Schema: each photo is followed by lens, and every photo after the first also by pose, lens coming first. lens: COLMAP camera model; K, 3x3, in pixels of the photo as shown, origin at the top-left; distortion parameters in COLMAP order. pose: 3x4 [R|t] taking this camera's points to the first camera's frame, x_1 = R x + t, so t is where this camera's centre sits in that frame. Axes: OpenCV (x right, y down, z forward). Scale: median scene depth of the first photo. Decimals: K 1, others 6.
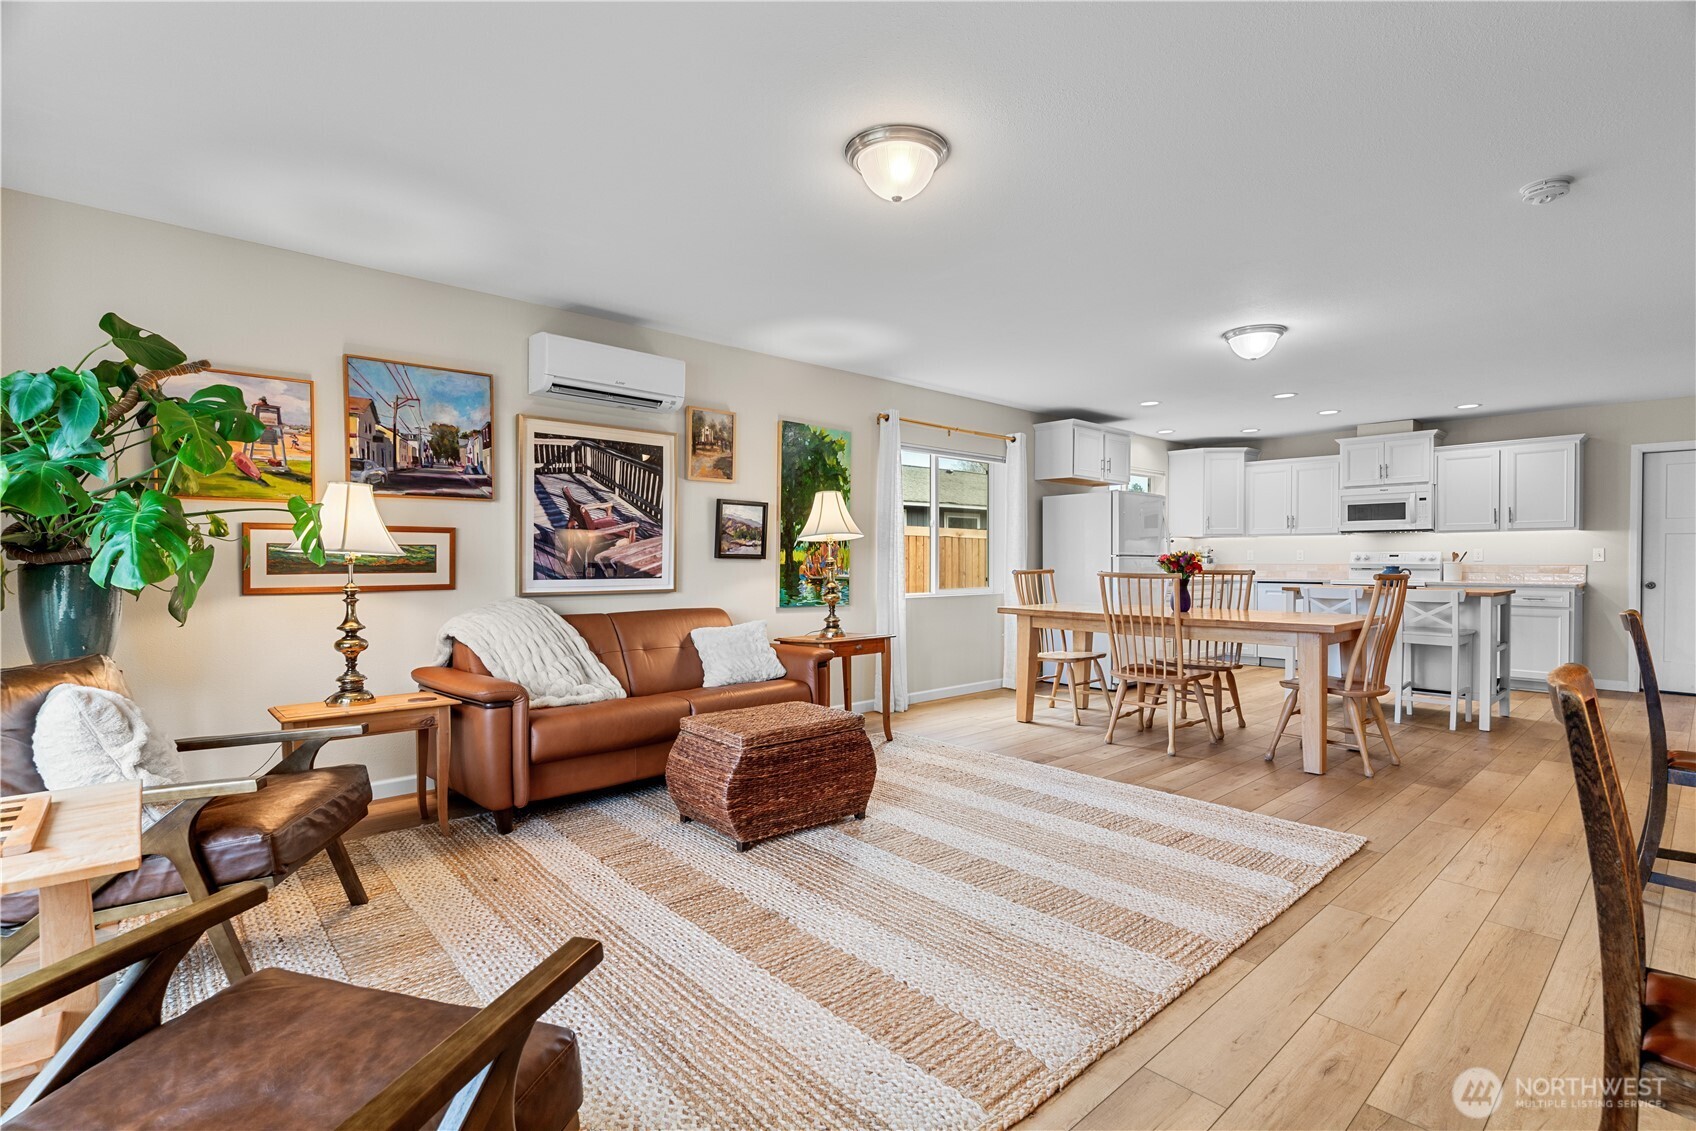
lens RADIAL K [[801.5, 0, 850.0], [0, 801.5, 572.0], [0, 0, 1]] dist [0.001783, 0.000023]
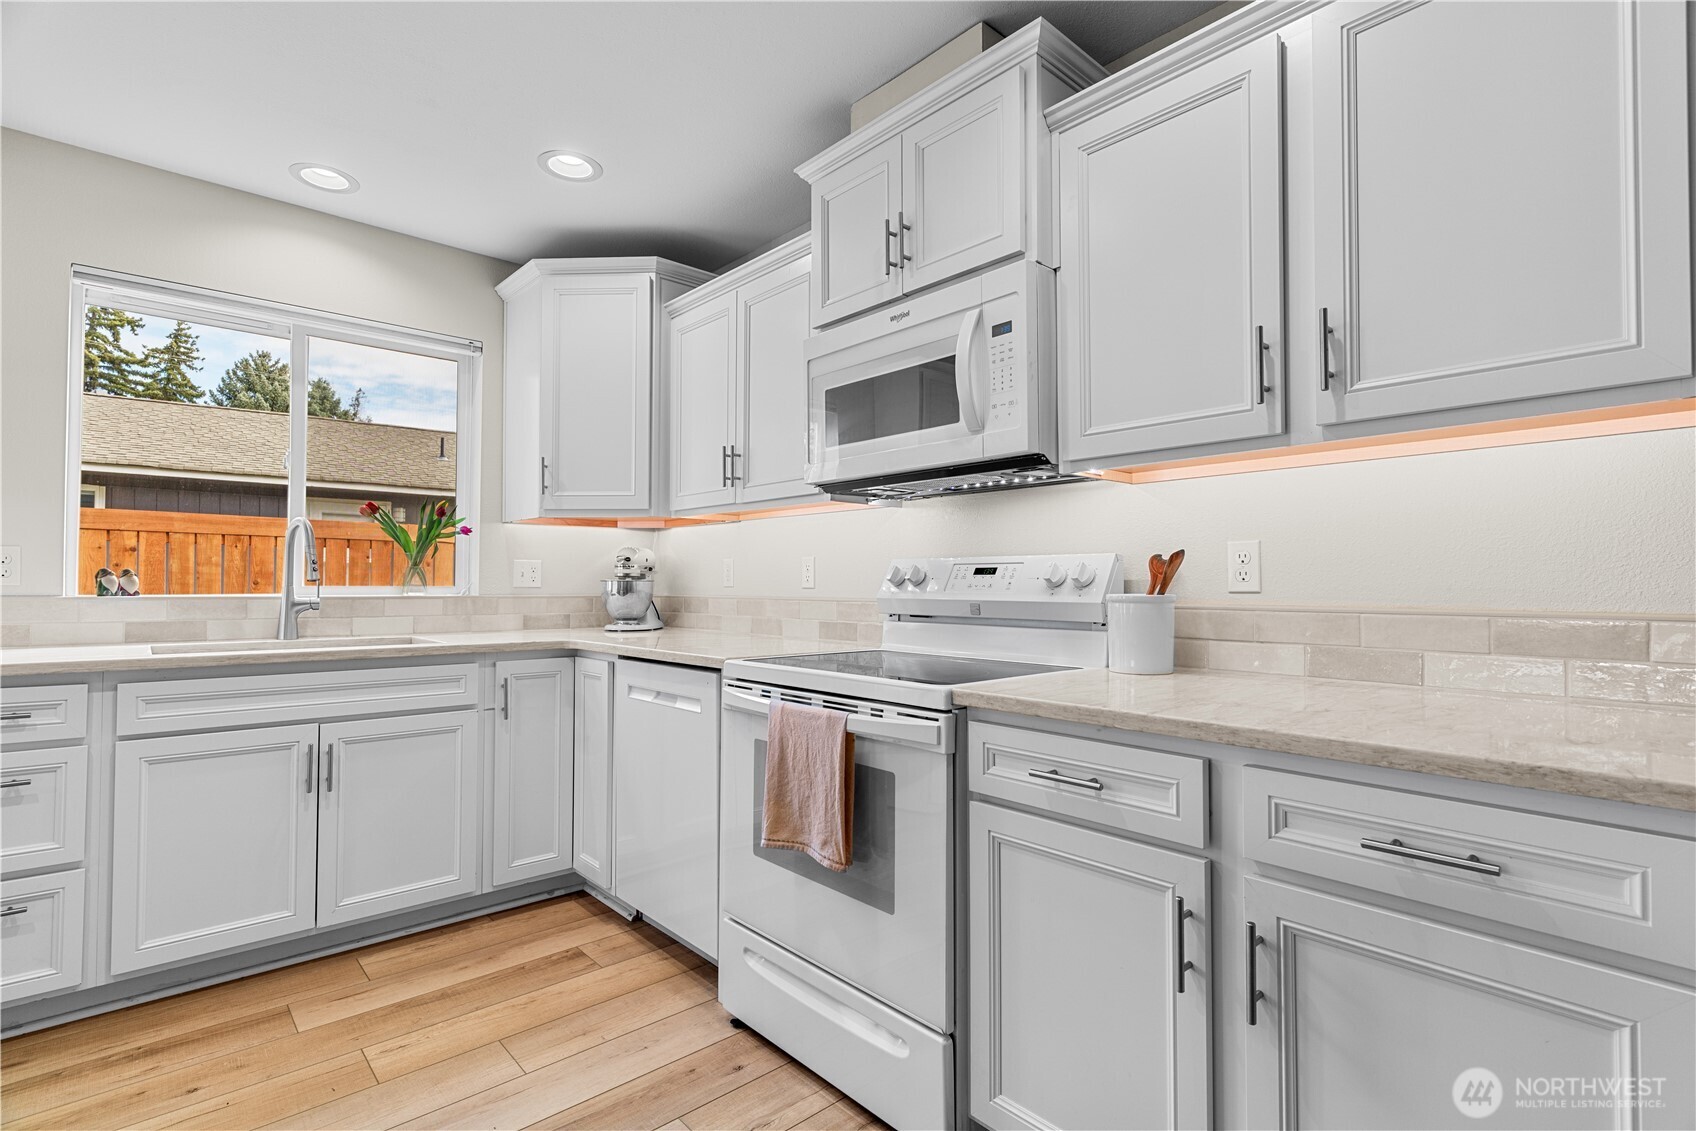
lens RADIAL K [[801.5, 0, 850.0], [0, 801.5, 572.0], [0, 0, 1]] dist [0.001783, 0.000023]
pose [[0.999931, 0.003067, -0.011340, 0.710072], [-0.003421, 0.999502, -0.031356, -0.012310], [0.011238, 0.031392, 0.999444, 0.808607]]
